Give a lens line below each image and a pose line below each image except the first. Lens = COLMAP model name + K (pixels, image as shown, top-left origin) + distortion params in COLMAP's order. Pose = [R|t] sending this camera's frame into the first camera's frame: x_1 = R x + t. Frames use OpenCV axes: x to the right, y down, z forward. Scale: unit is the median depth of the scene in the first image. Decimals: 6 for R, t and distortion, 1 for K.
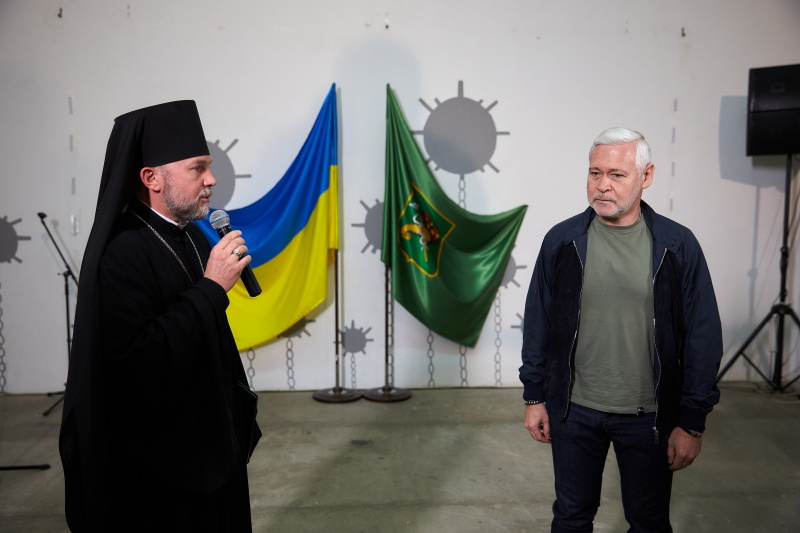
lens RADIAL K [[827.3, 0, 396.0], [0, 827.3, 265.8], [0, 0, 1]] dist [-0.026931, 0.003437]
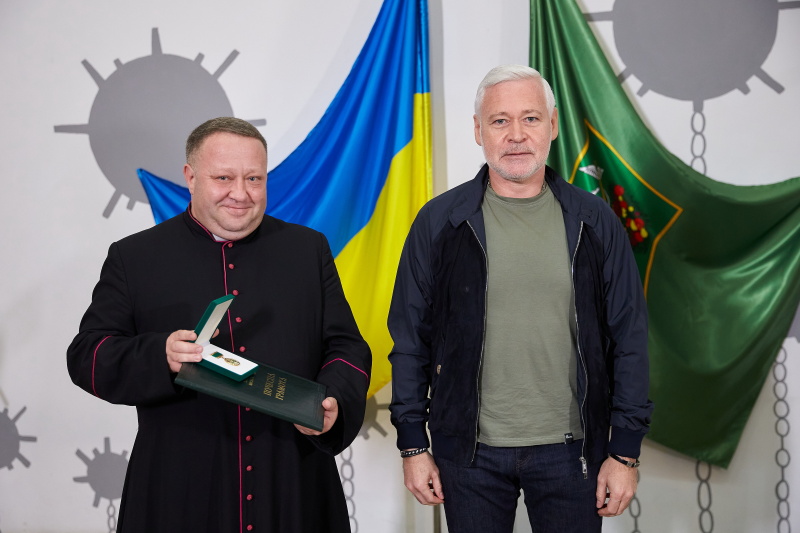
lens RADIAL K [[1034.1, 0, 382.9], [0, 1034.1, 276.2], [0, 0, 1]] dist [0.080990, 0.000000]
pose [[0.976446, -0.009258, -0.215564, 0.031770], [0.012500, 0.999828, 0.013680, -0.021136], [0.215401, -0.016053, 0.976394, 0.379060]]
